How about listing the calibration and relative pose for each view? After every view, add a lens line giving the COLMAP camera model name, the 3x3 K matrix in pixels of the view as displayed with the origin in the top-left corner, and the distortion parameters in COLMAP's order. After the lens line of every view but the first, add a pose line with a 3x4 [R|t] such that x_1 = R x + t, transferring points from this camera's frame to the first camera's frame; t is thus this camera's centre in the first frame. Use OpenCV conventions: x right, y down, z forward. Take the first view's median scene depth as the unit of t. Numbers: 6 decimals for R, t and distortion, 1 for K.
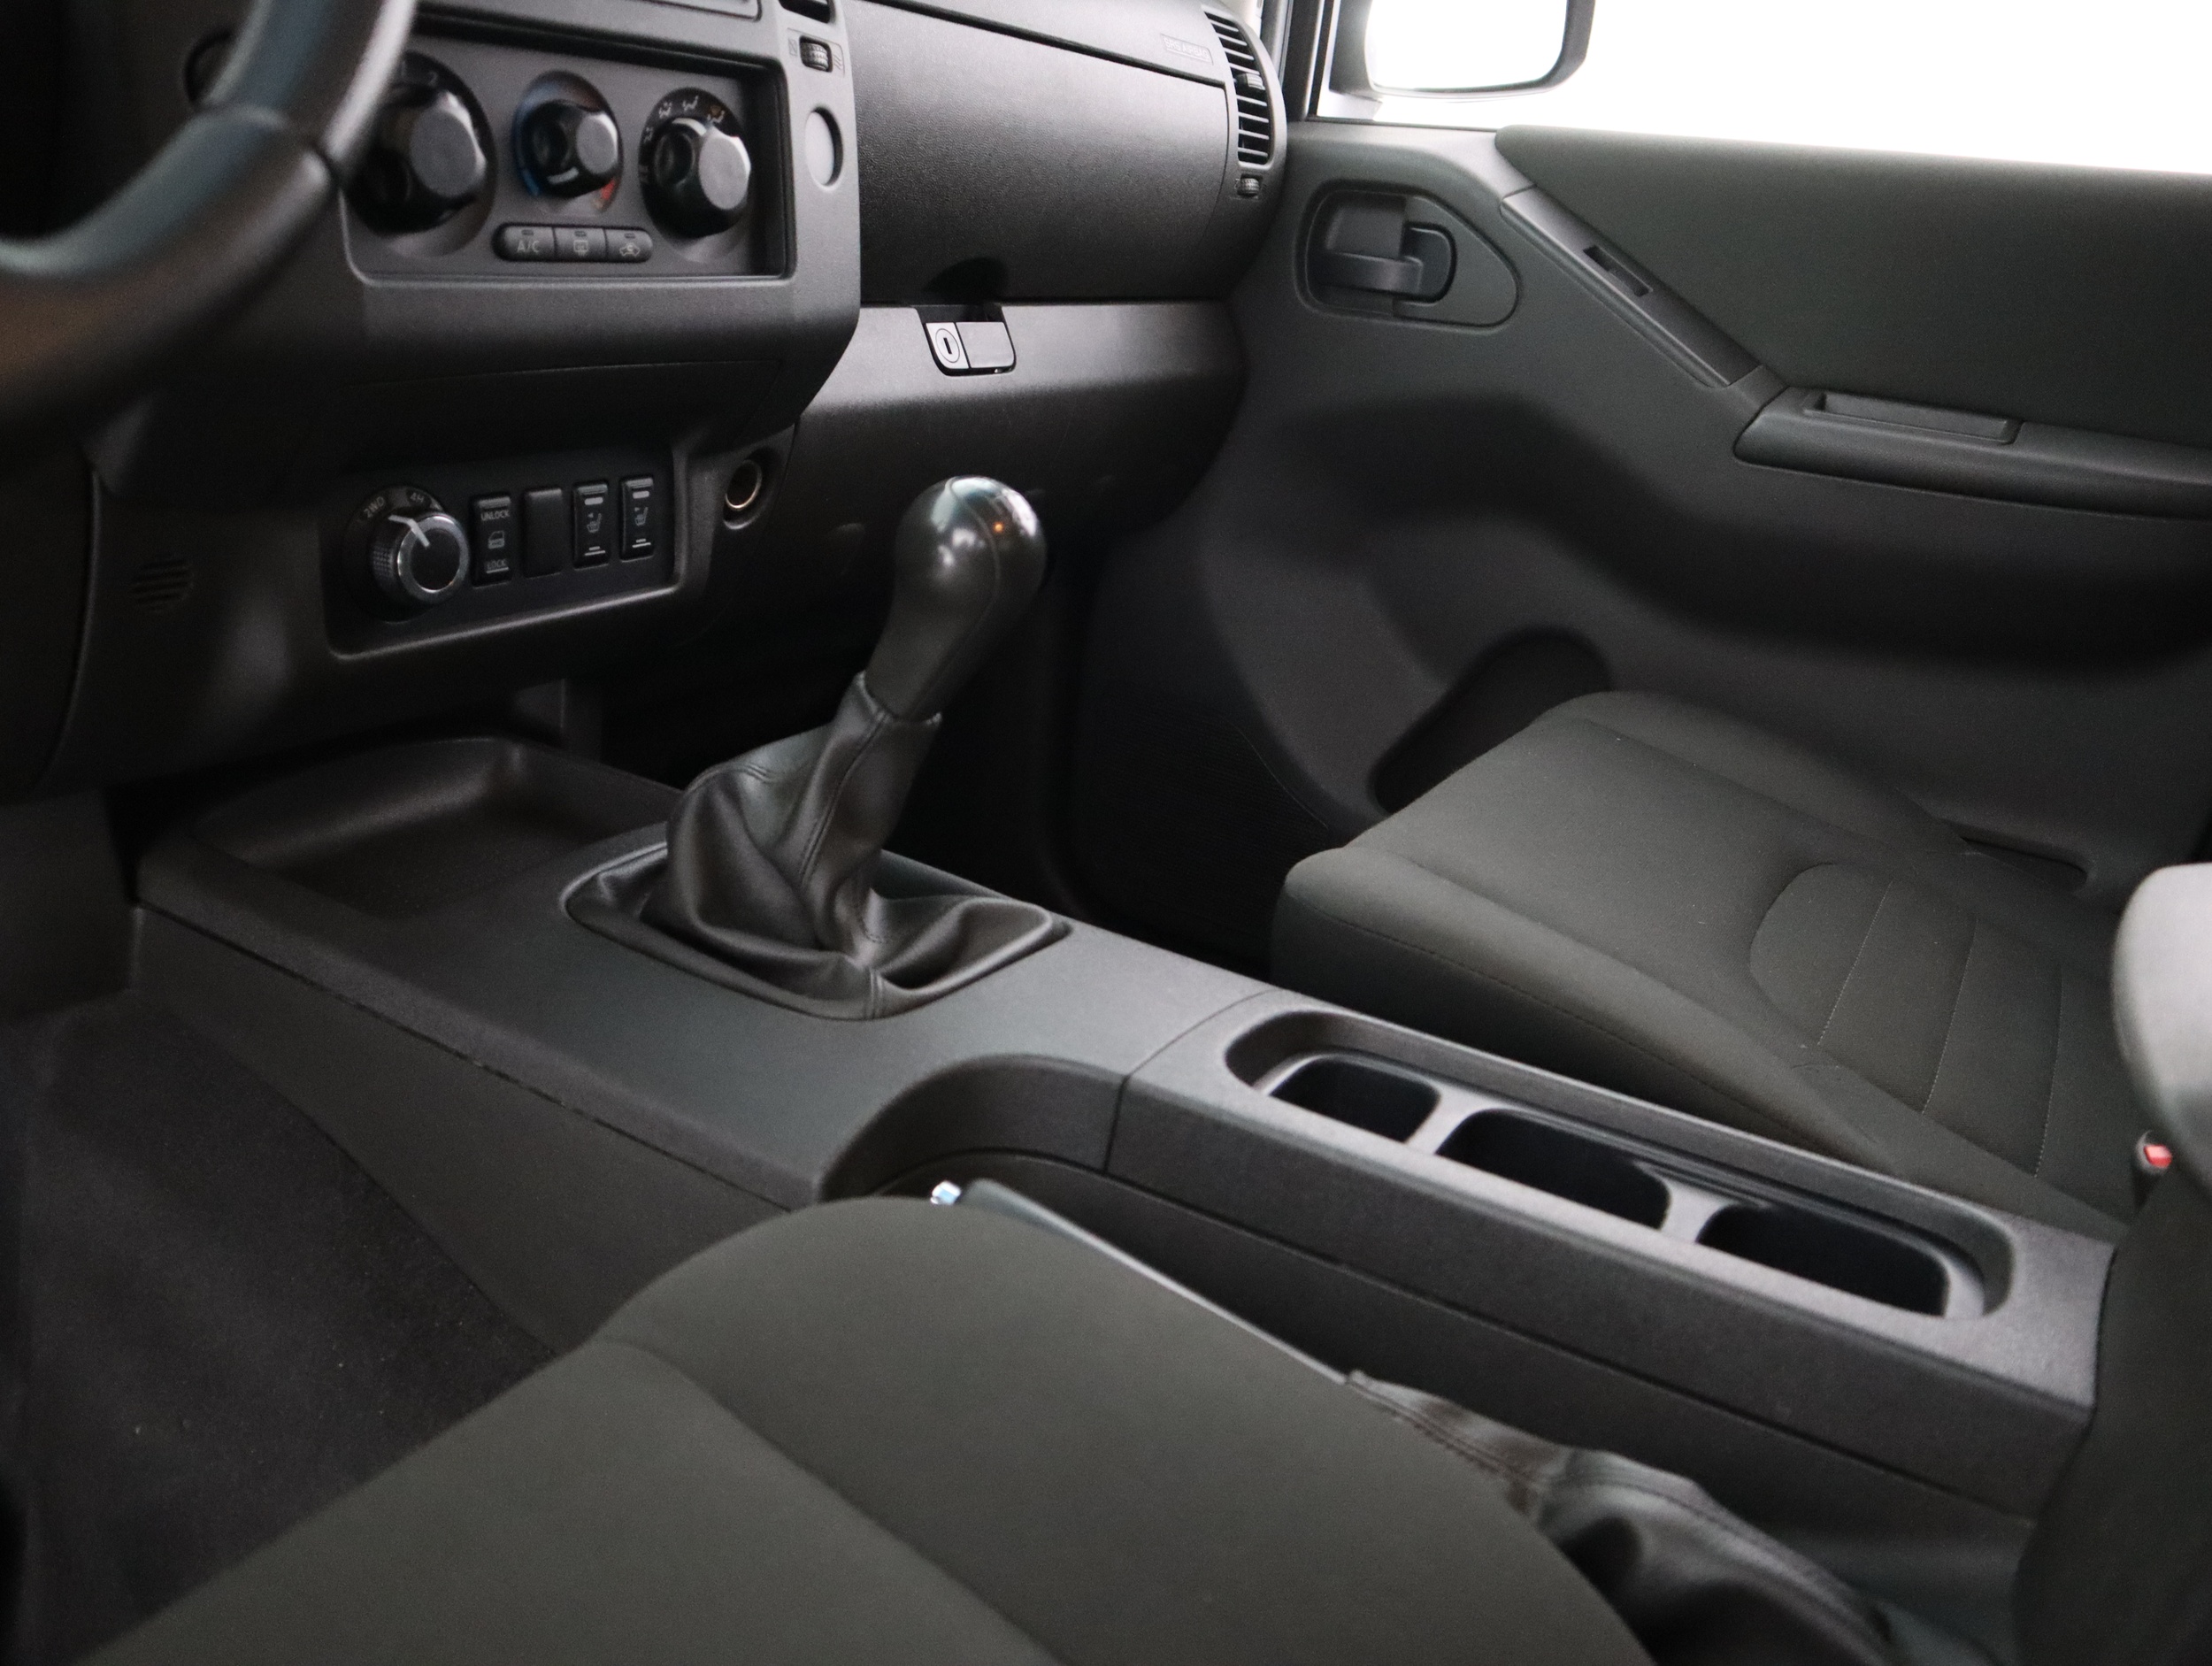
lens RADIAL K [[1686.8, 0, 1106.0], [0, 1686.8, 833.0], [0, 0, 1]] dist [-0.143871, 0.088307]
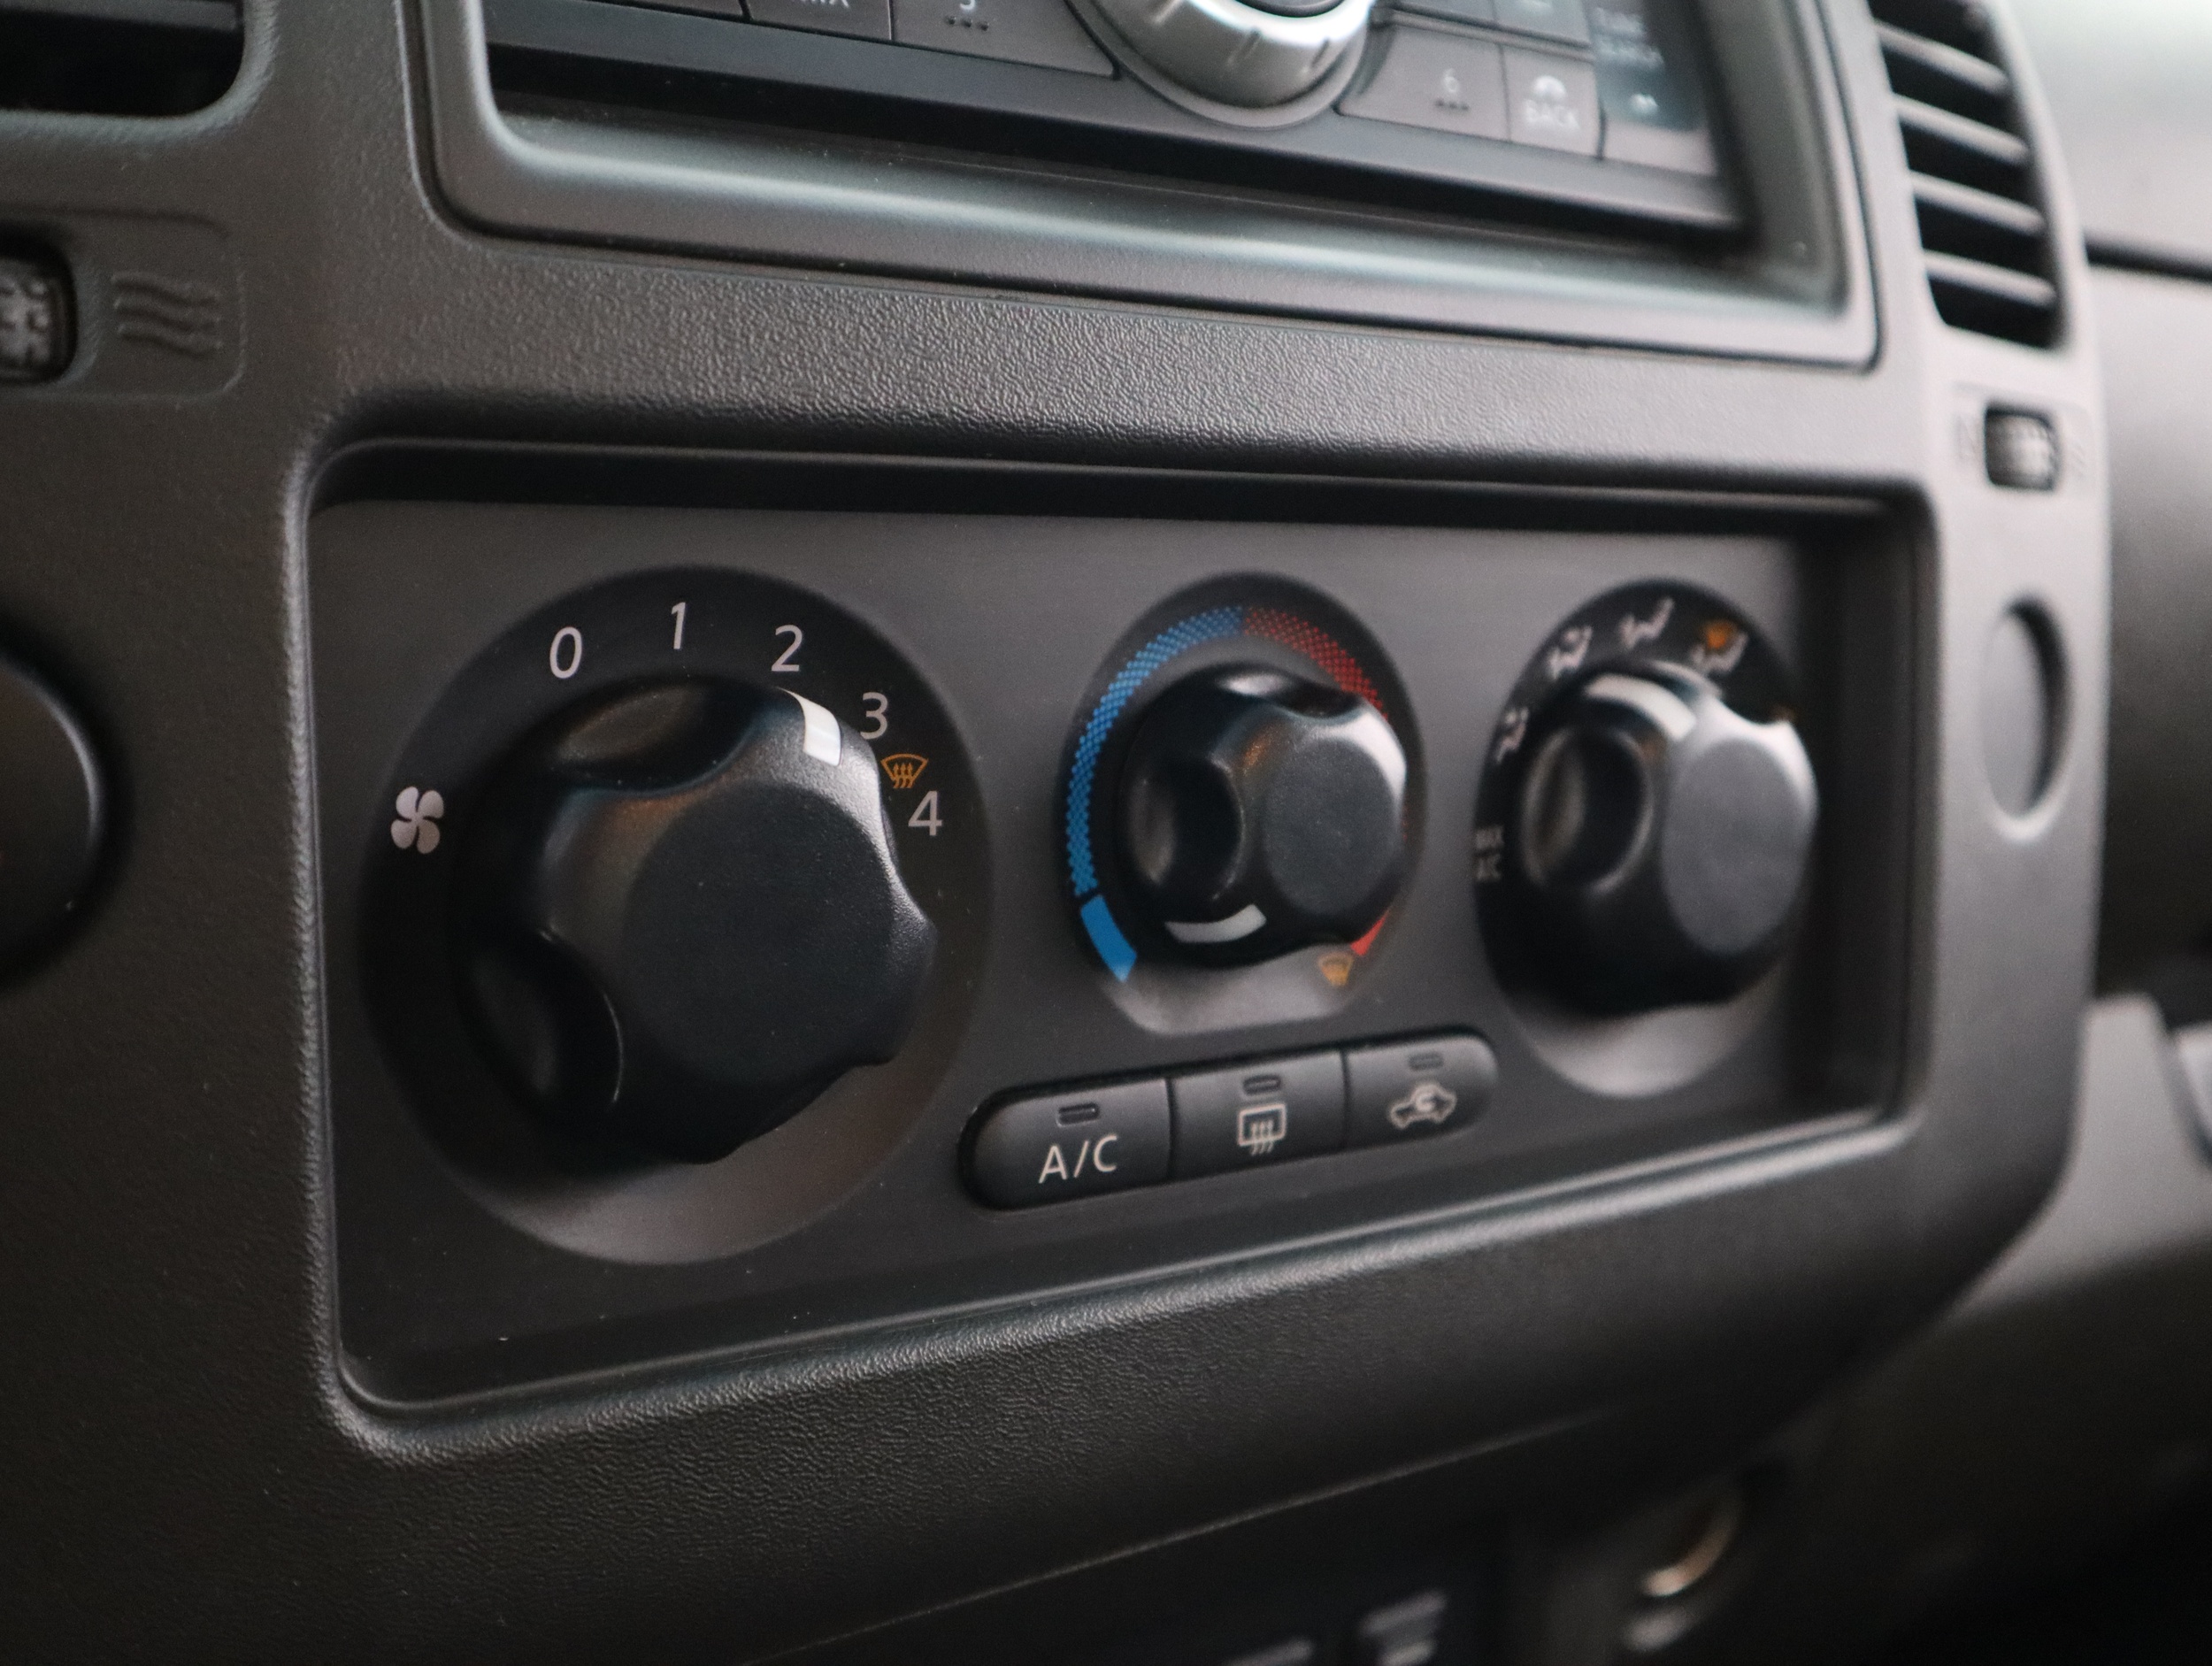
lens RADIAL K [[2401.3, 0, 1233.6], [0, 2401.3, 833.0], [0, 0, 1]] dist [-0.008584, -0.002775]
pose [[0.928863, 0.053170, -0.366587, -0.150985], [-0.124982, 0.976597, -0.175035, -0.308288], [0.348702, 0.208400, 0.913770, 0.534317]]
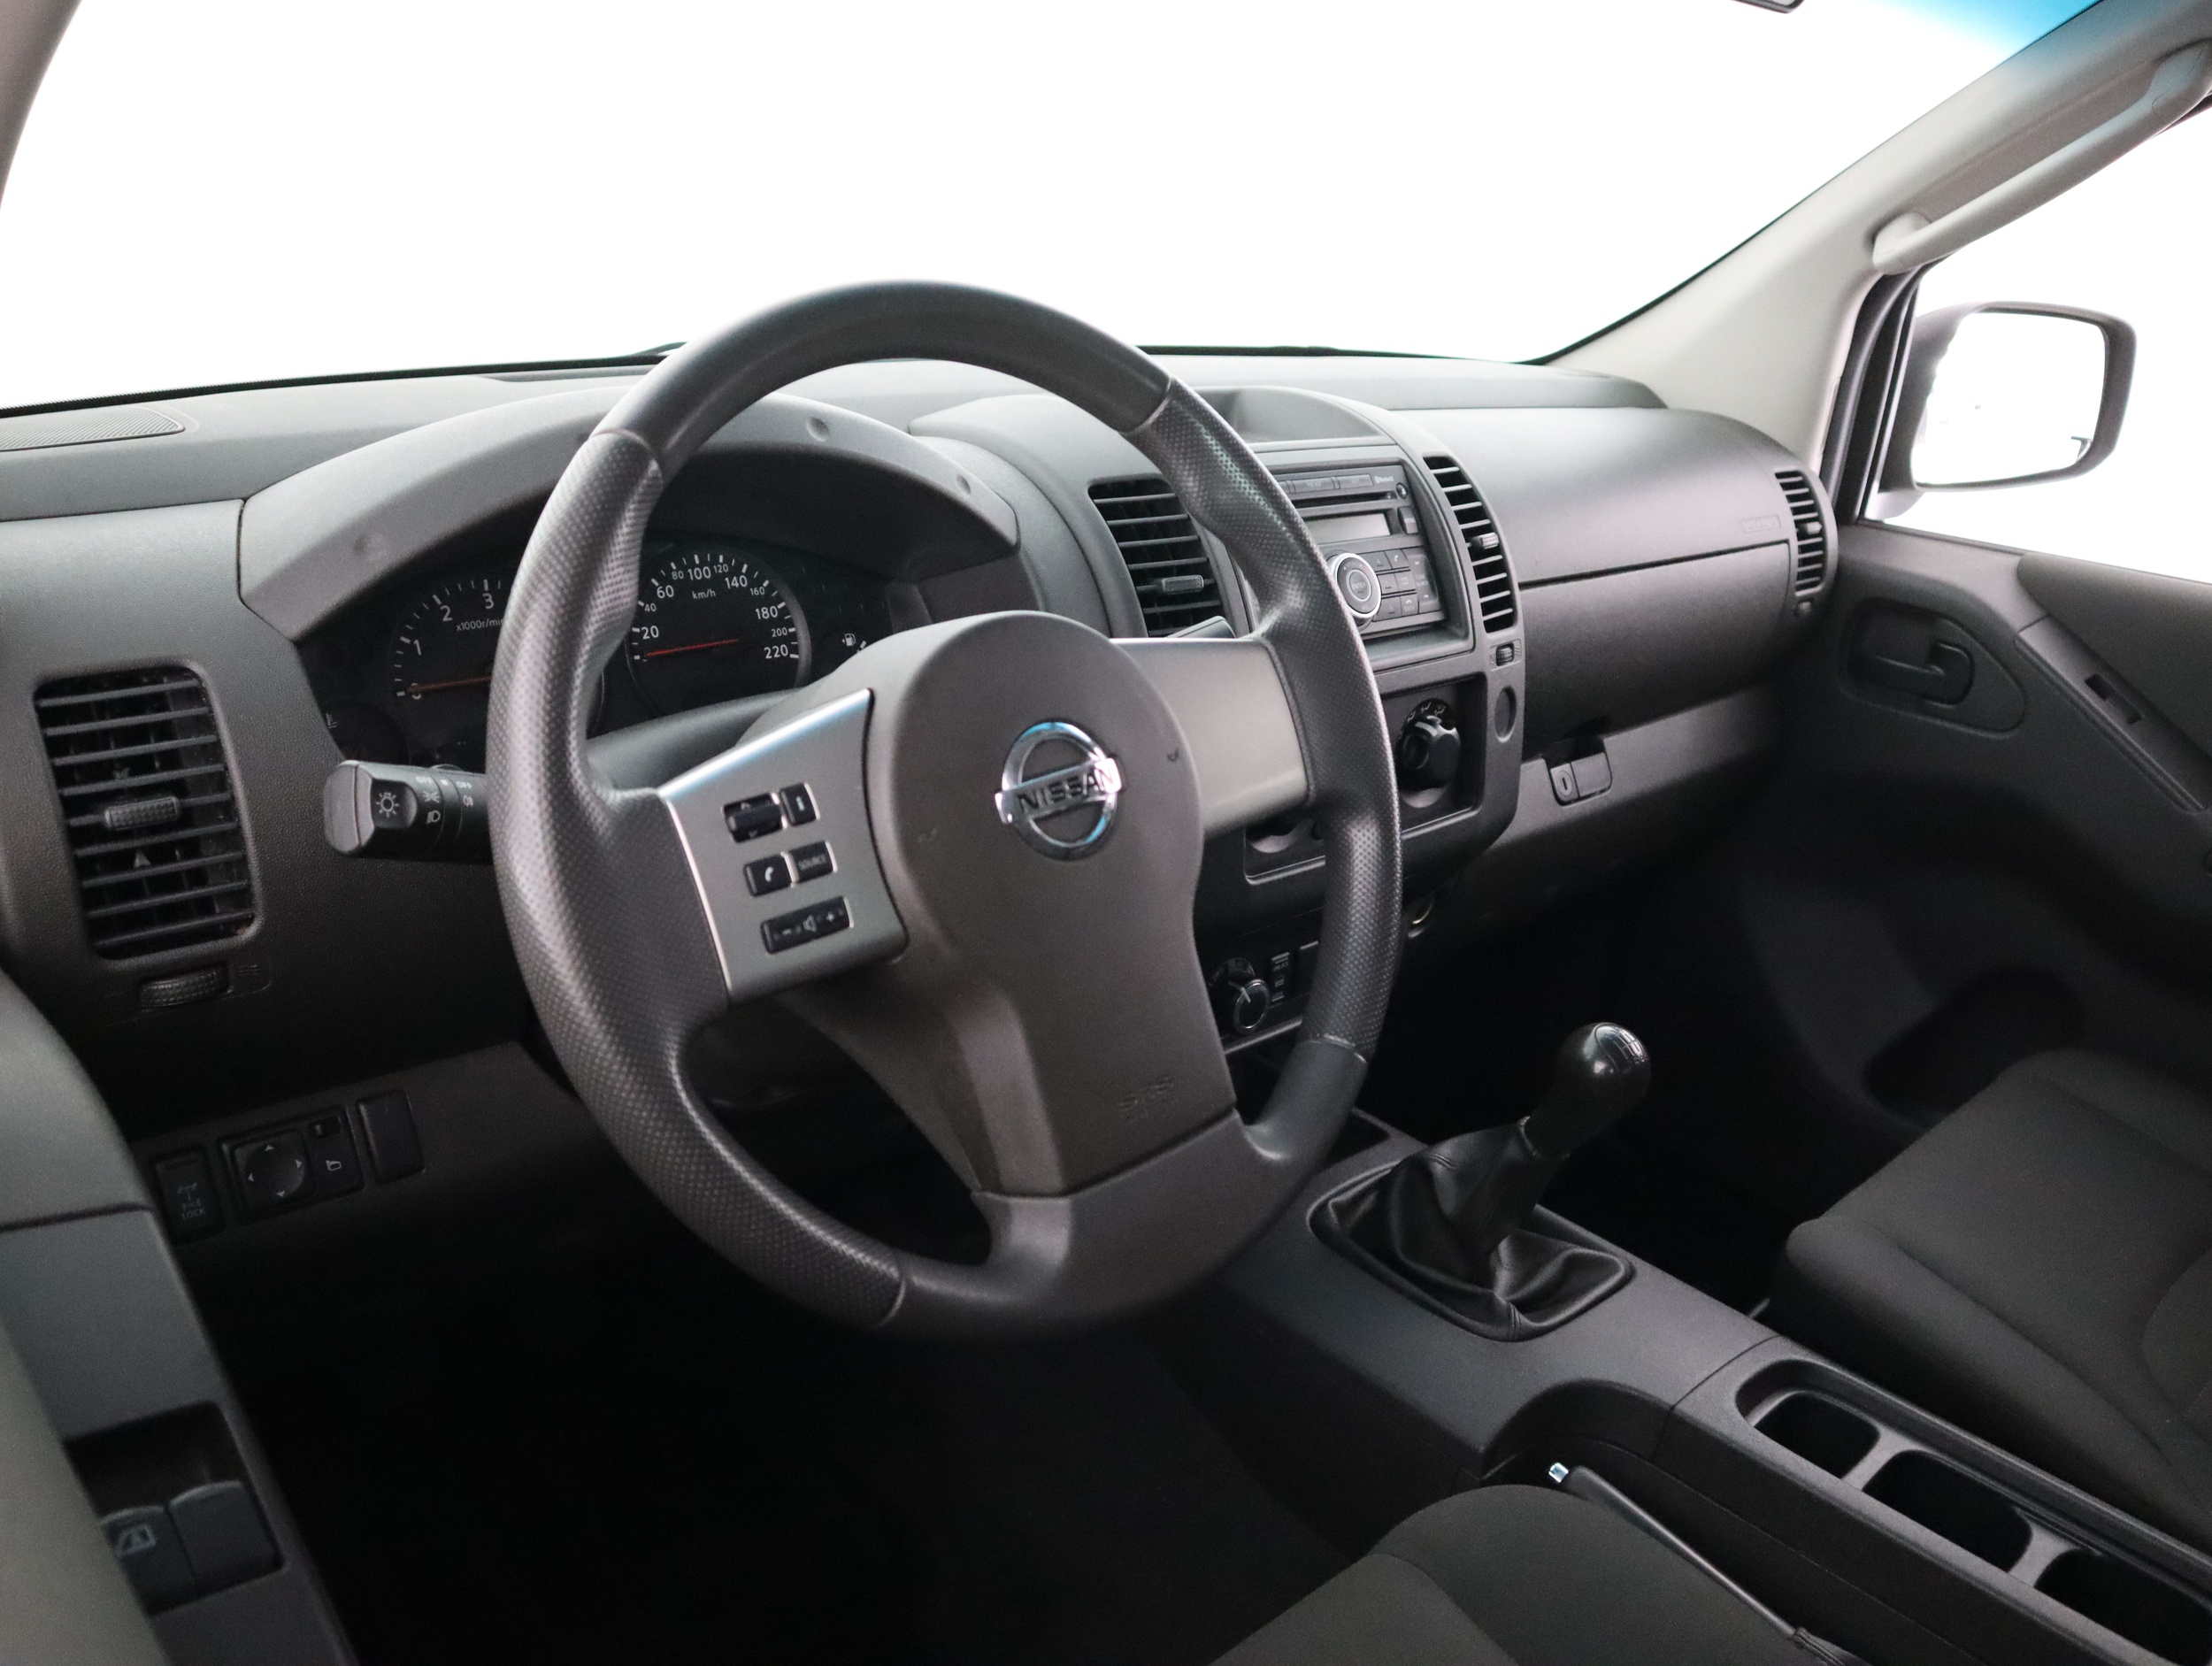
lens RADIAL K [[1686.8, 0, 1106.0], [0, 1686.8, 833.0], [0, 0, 1]] dist [-0.143871, 0.088307]
pose [[0.955448, 0.073508, -0.285858, -0.083119], [-0.079333, 0.996809, -0.008832, -0.291119], [0.284297, 0.031117, 0.958231, -0.571089]]
